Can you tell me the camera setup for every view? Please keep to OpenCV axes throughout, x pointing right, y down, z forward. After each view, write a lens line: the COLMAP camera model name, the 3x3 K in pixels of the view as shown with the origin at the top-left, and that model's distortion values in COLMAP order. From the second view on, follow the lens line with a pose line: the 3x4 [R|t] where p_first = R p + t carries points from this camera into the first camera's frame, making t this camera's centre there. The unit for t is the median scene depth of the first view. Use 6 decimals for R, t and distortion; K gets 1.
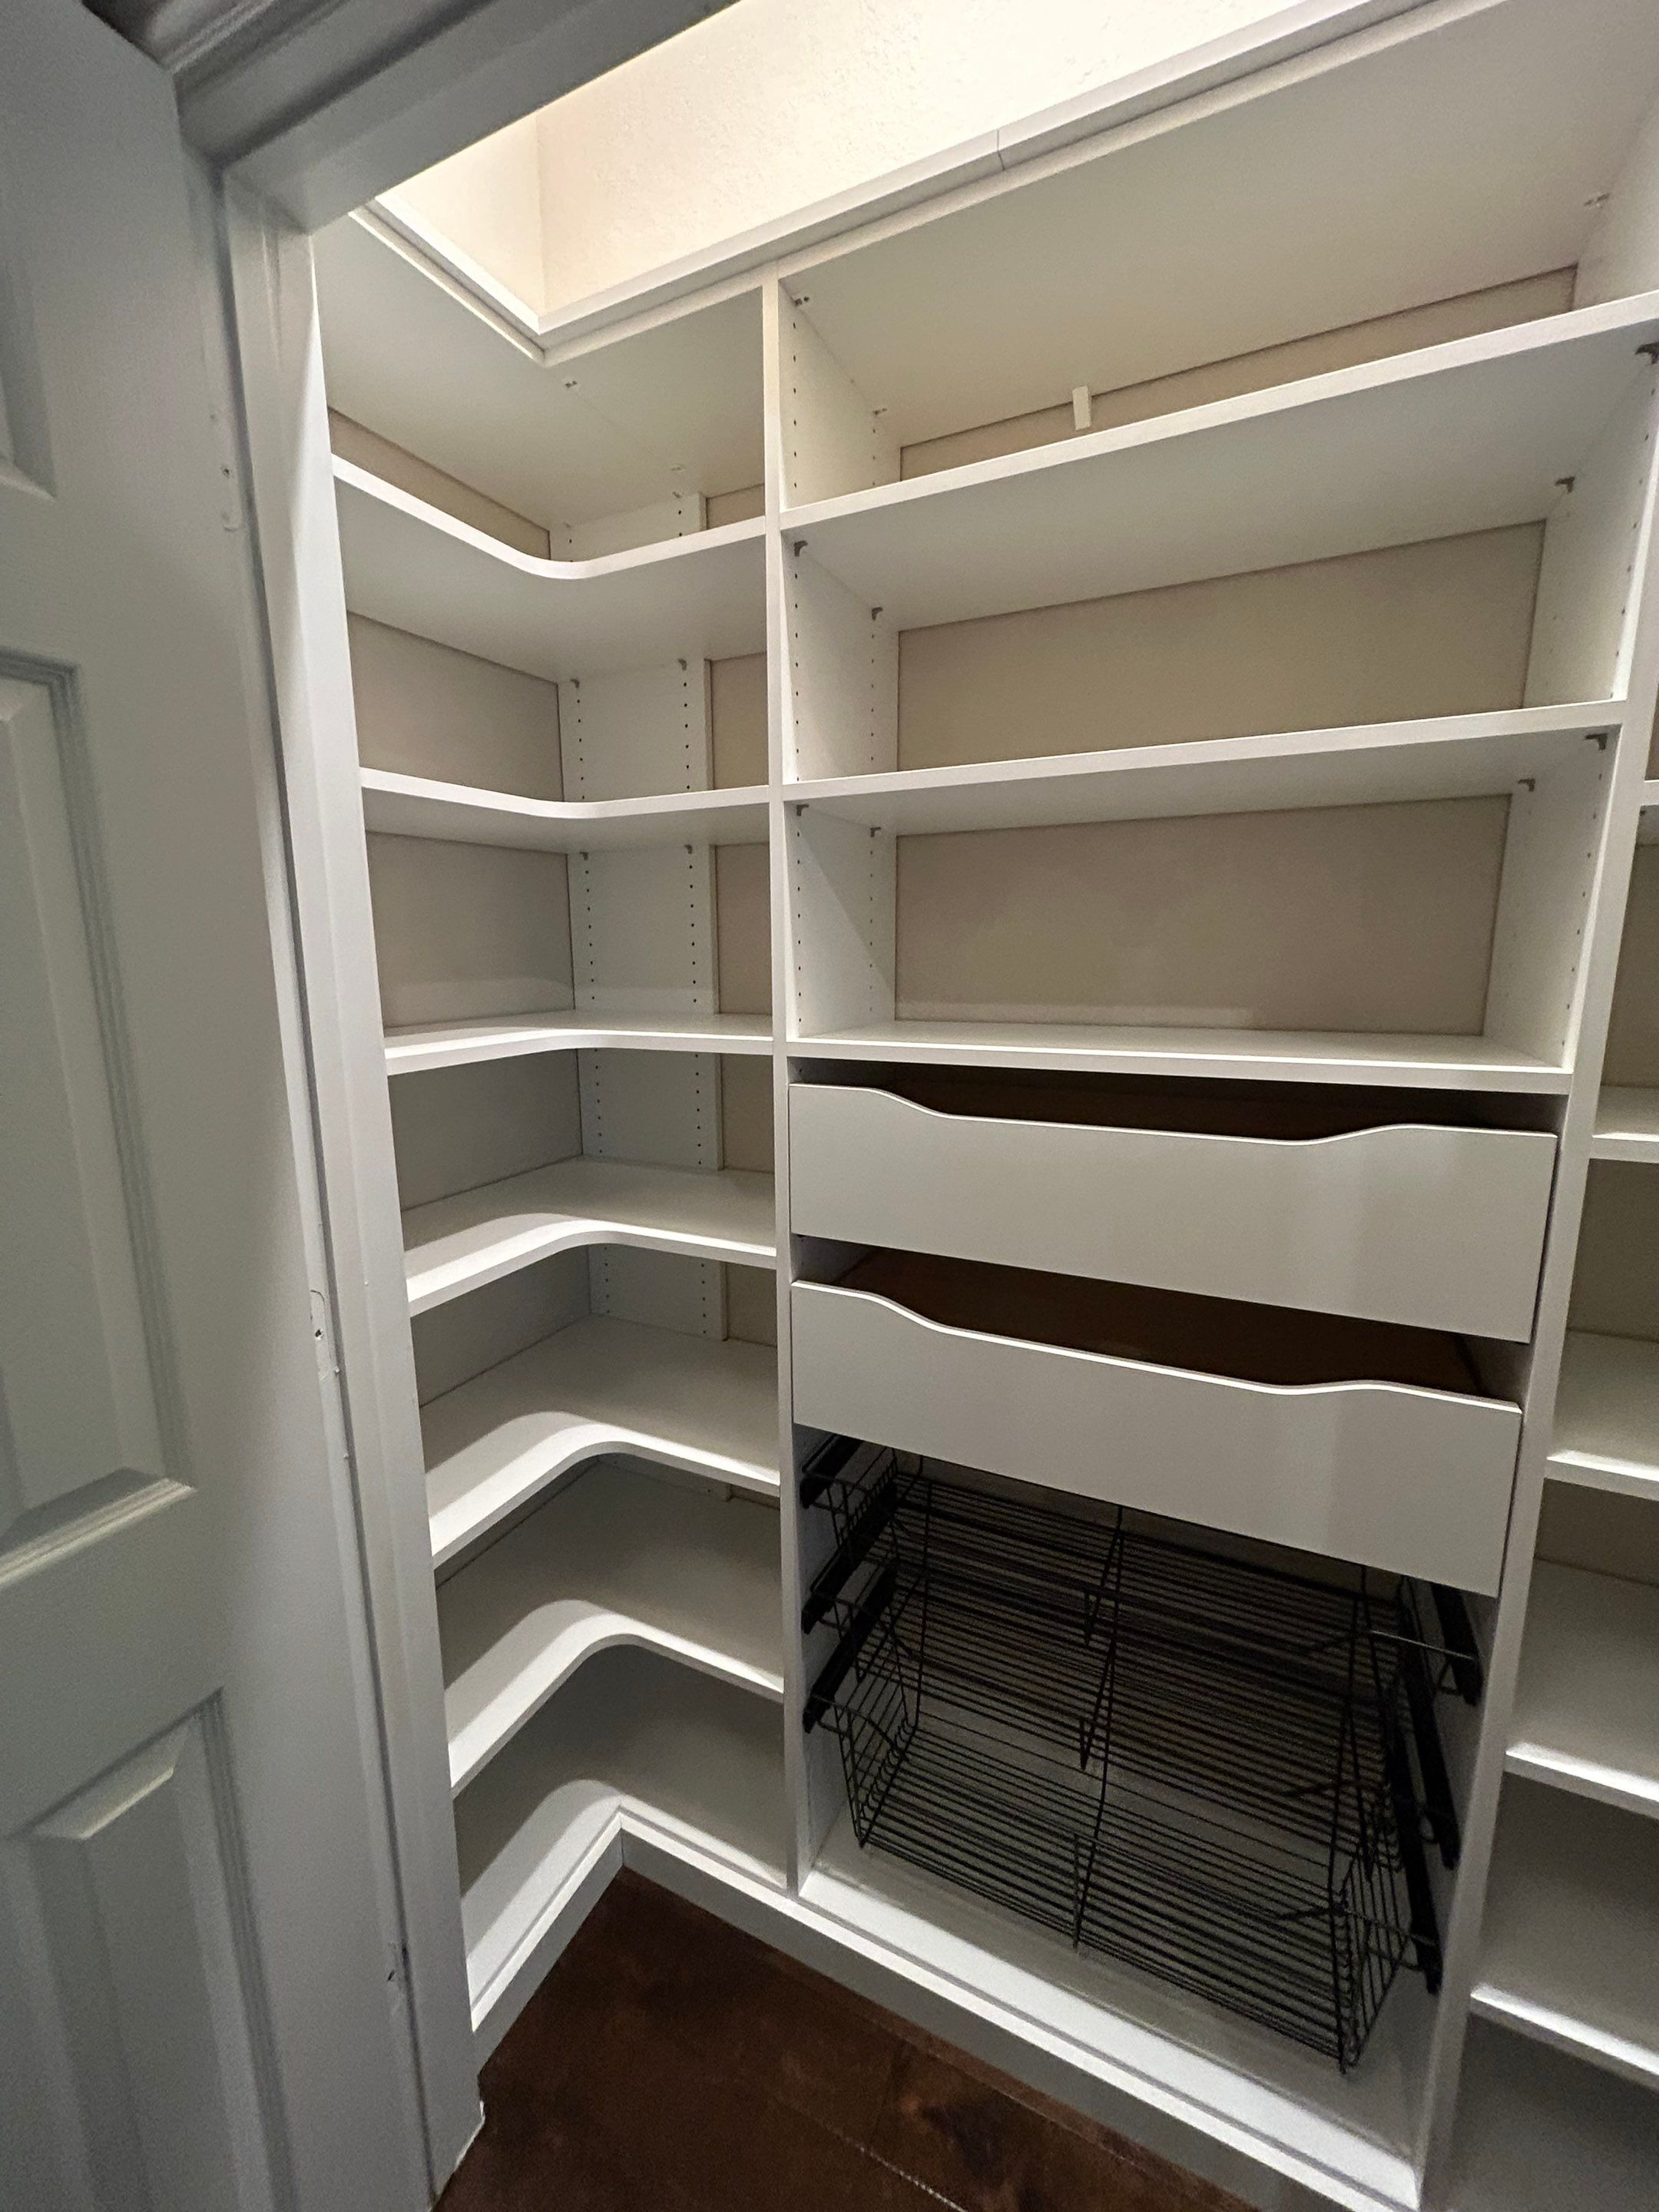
lens RADIAL K [[885.1, 0, 835.8], [0, 885.1, 1101.9], [0, 0, 1]] dist [-0.002790, 0.000522]
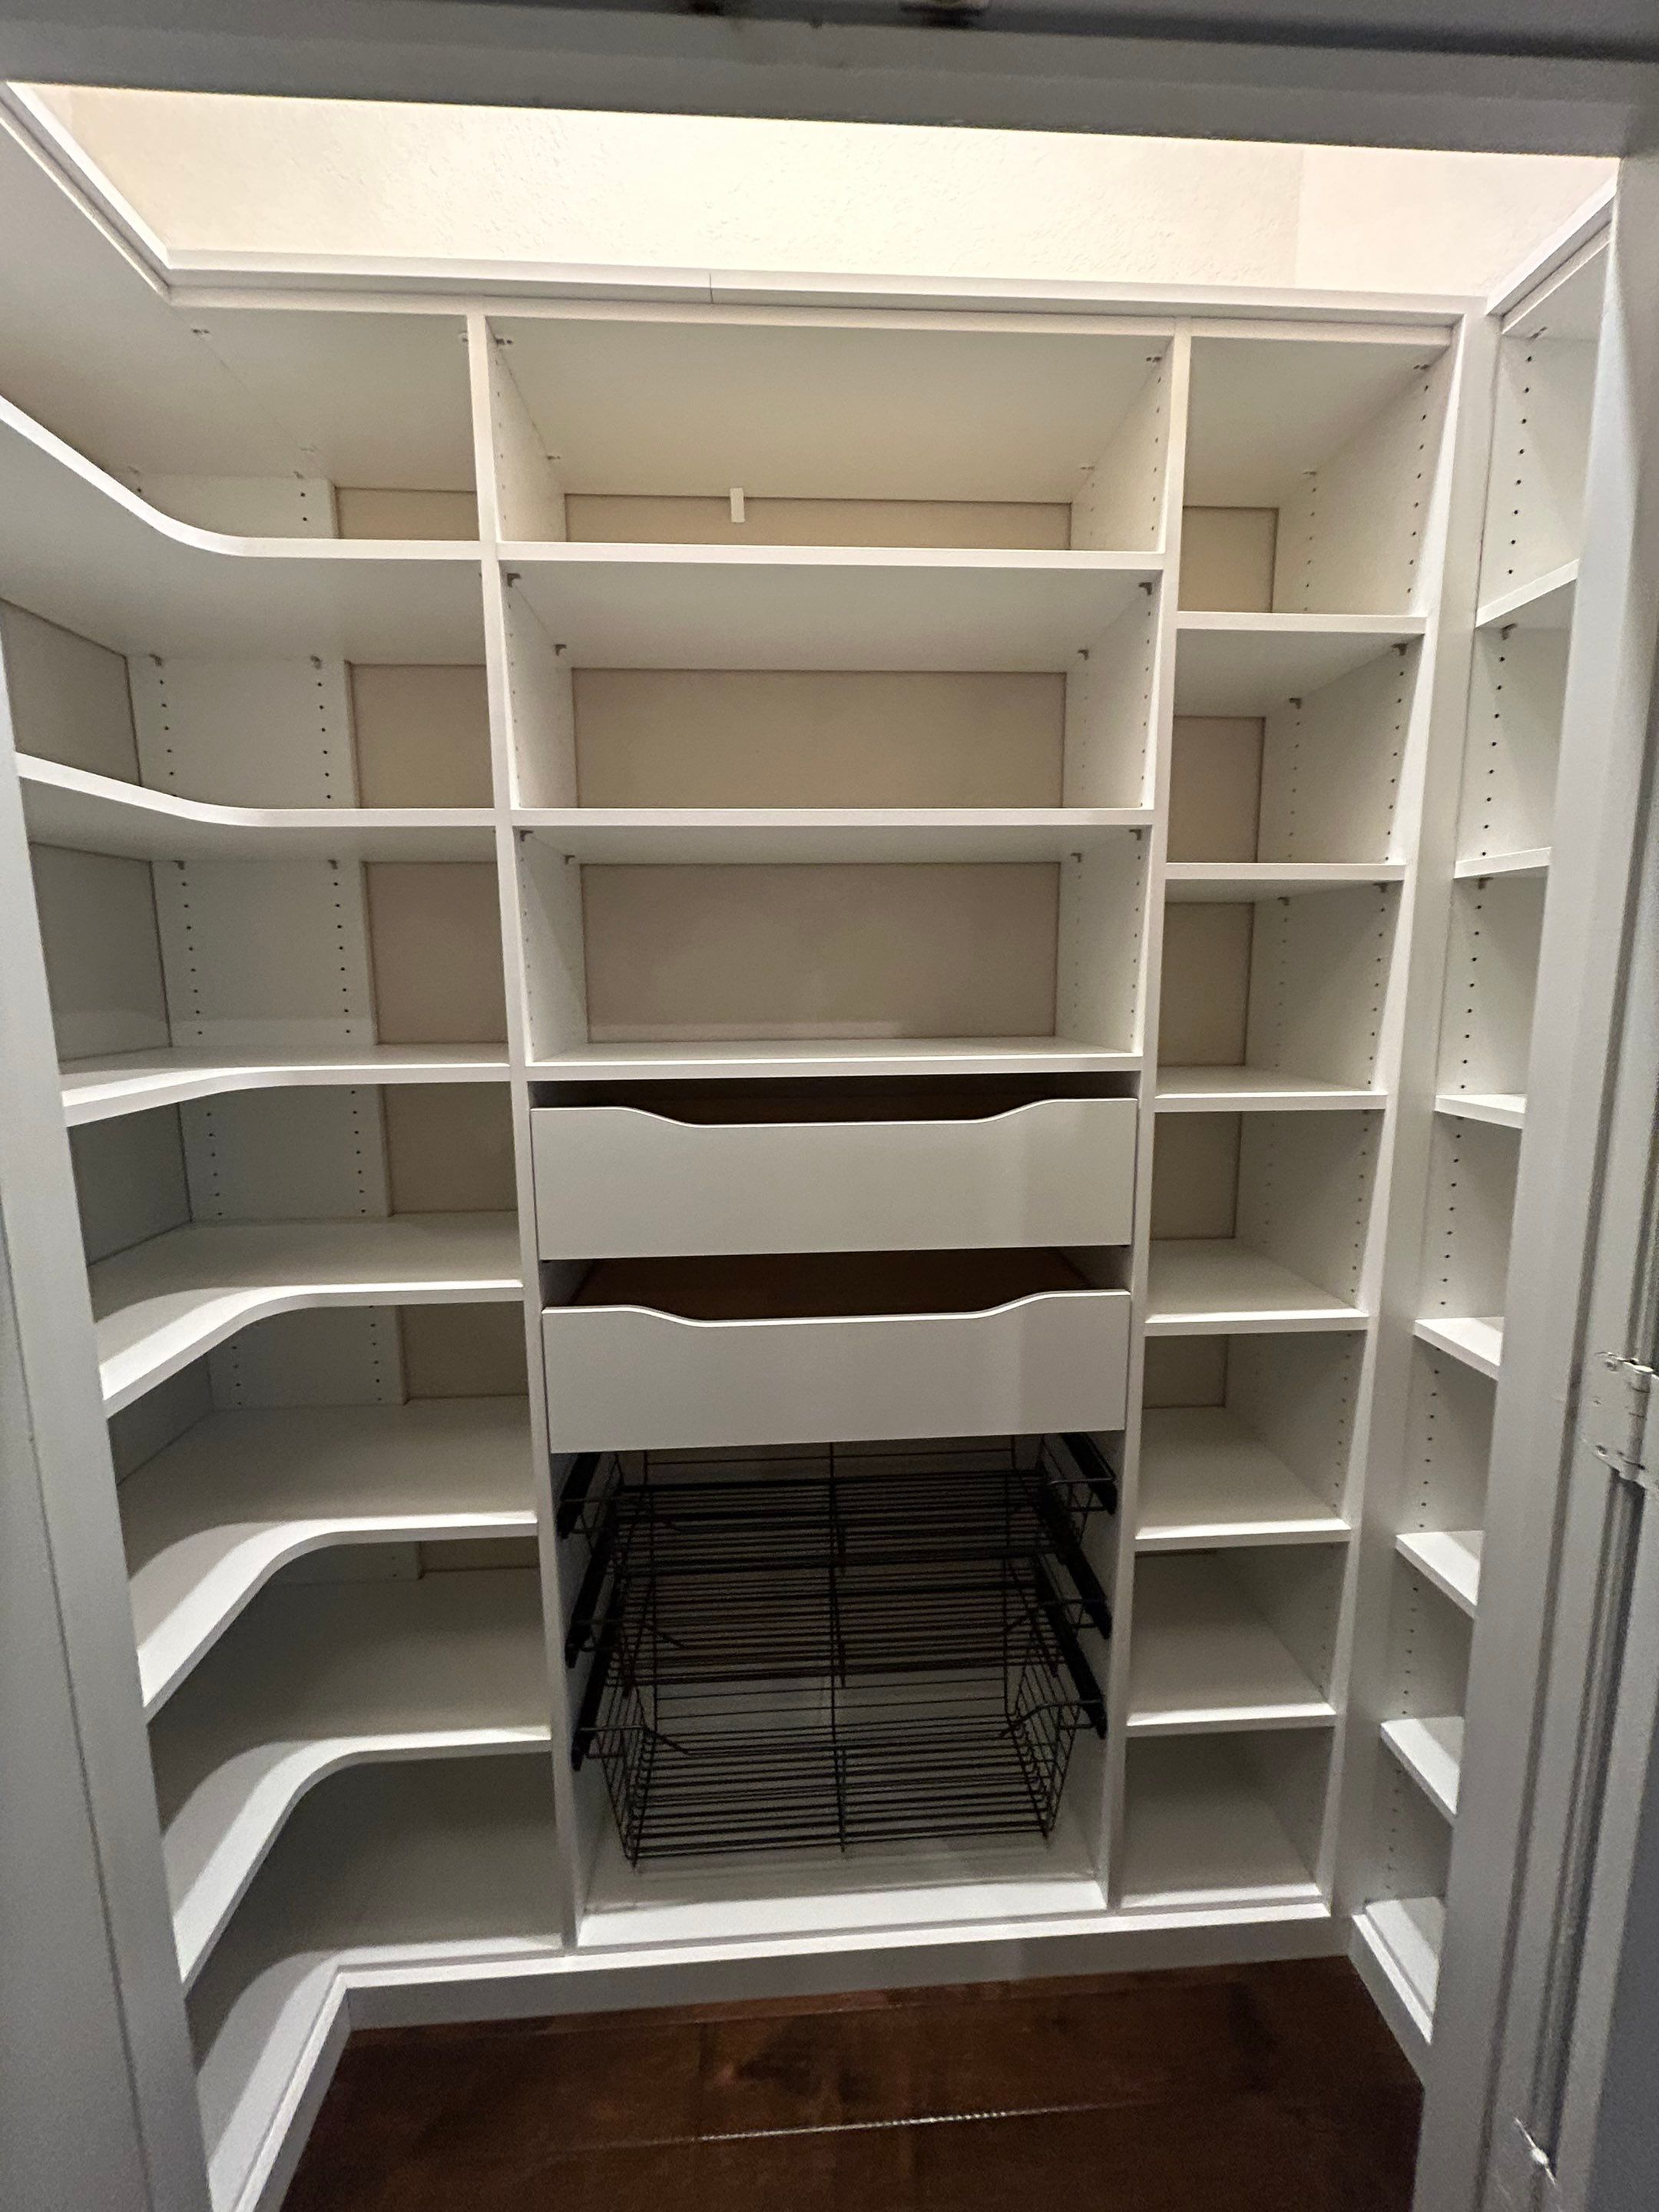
lens RADIAL K [[885.1, 0, 830.6], [0, 885.1, 1100.2], [0, 0, 1]] dist [-0.002790, 0.000522]
pose [[0.872767, -0.071316, 0.482900, -0.231217], [0.085282, 0.996332, -0.006993, 0.004823], [-0.480630, 0.047285, 0.875648, -0.029848]]
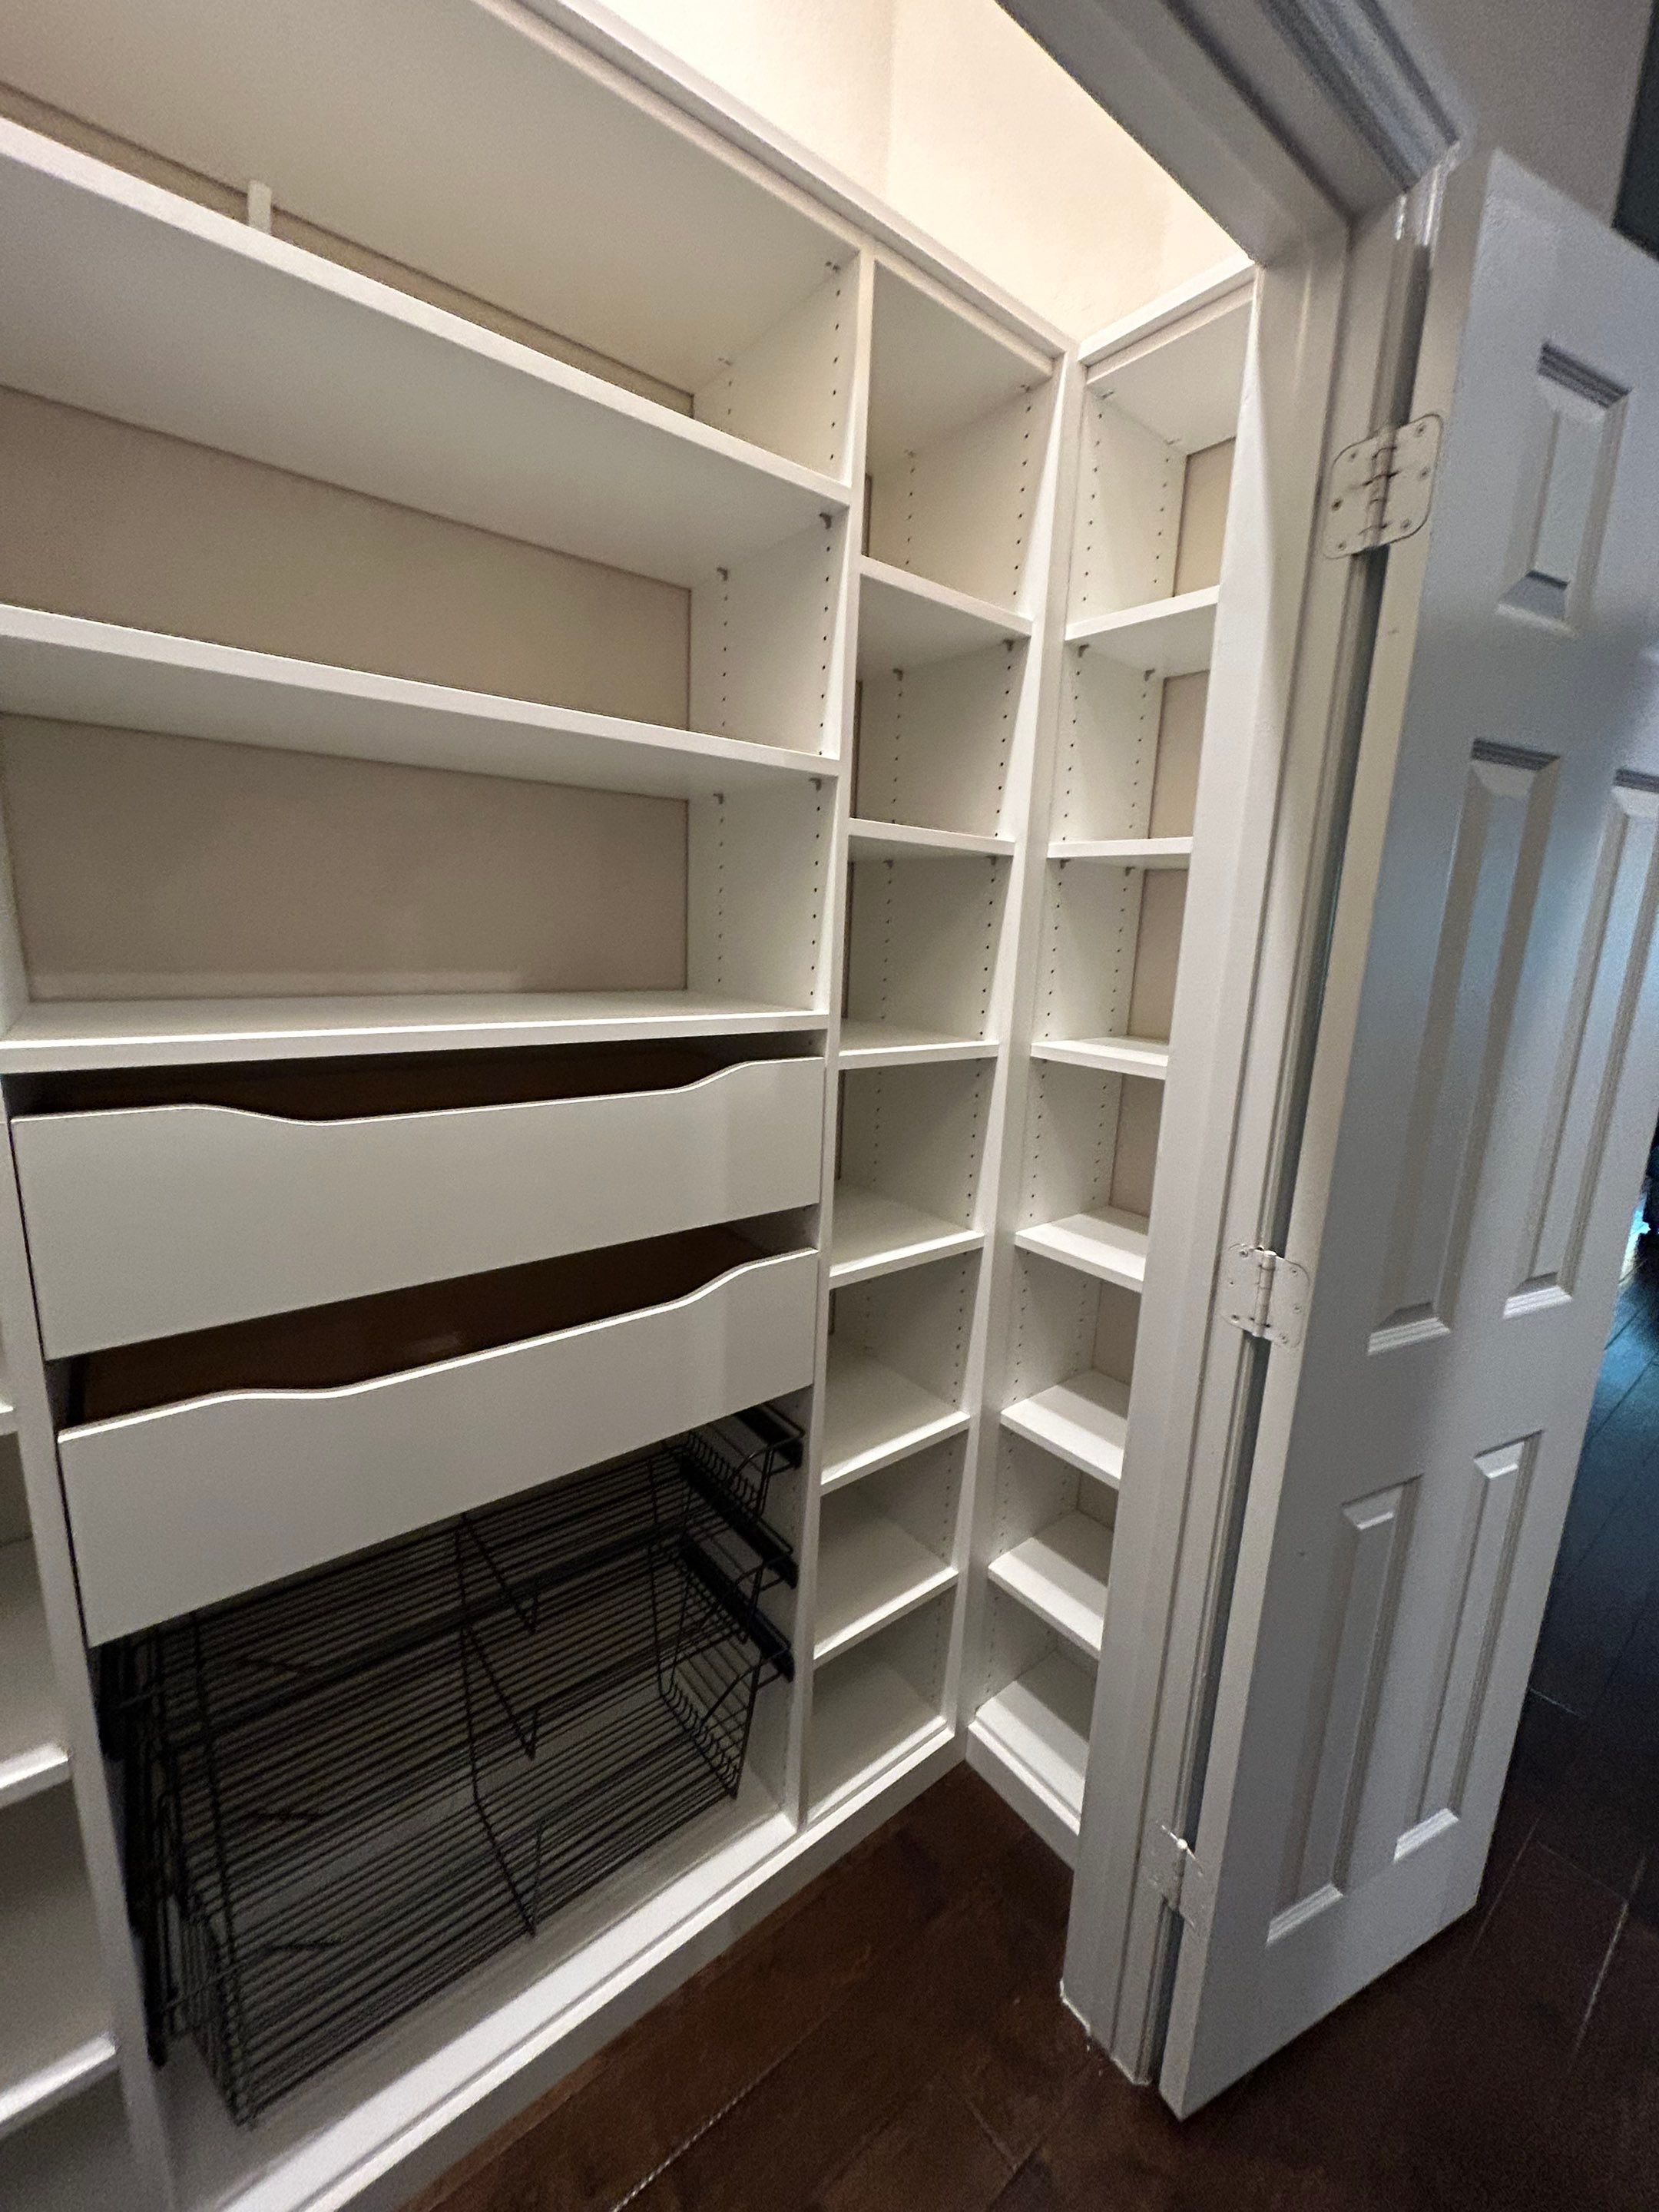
lens RADIAL K [[885.1, 0, 832.5], [0, 885.1, 1100.5], [0, 0, 1]] dist [-0.002790, 0.000522]
pose [[0.432787, -0.154877, 0.888092, -0.329421], [0.107943, 0.986947, 0.119513, -0.043971], [-0.895010, 0.044139, 0.443856, 0.235525]]
